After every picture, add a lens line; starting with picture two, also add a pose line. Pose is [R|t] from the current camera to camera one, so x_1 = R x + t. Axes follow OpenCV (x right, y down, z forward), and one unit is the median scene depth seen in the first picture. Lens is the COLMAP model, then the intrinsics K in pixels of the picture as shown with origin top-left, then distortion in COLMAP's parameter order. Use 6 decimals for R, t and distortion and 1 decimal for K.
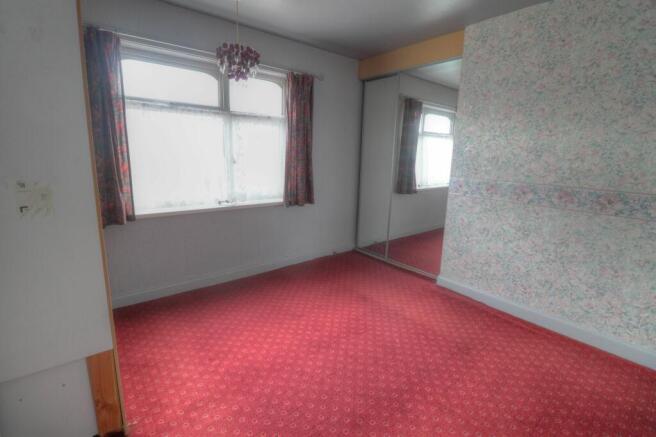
lens RADIAL K [[306.0, 0, 326.8], [0, 306.0, 216.1], [0, 0, 1]] dist [-0.006342, -0.000394]
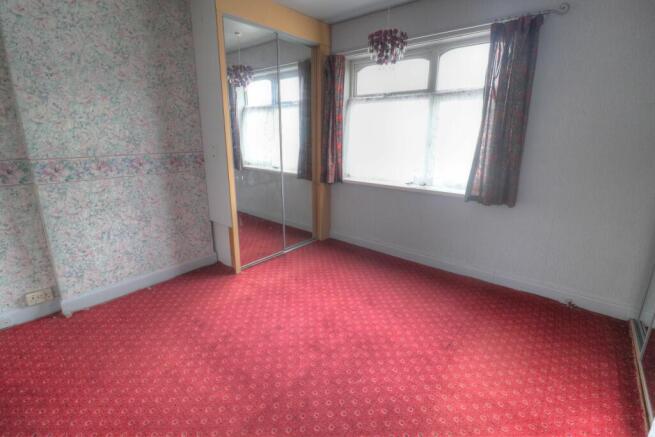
lens RADIAL K [[305.5, 0, 327.4], [0, 305.5, 215.7], [0, 0, 1]] dist [-0.006342, -0.000394]
pose [[0.169684, 0.233452, -0.957448, 0.751450], [-0.196142, 0.960101, 0.199337, -0.107074], [0.965782, 0.153972, 0.208704, 0.622349]]
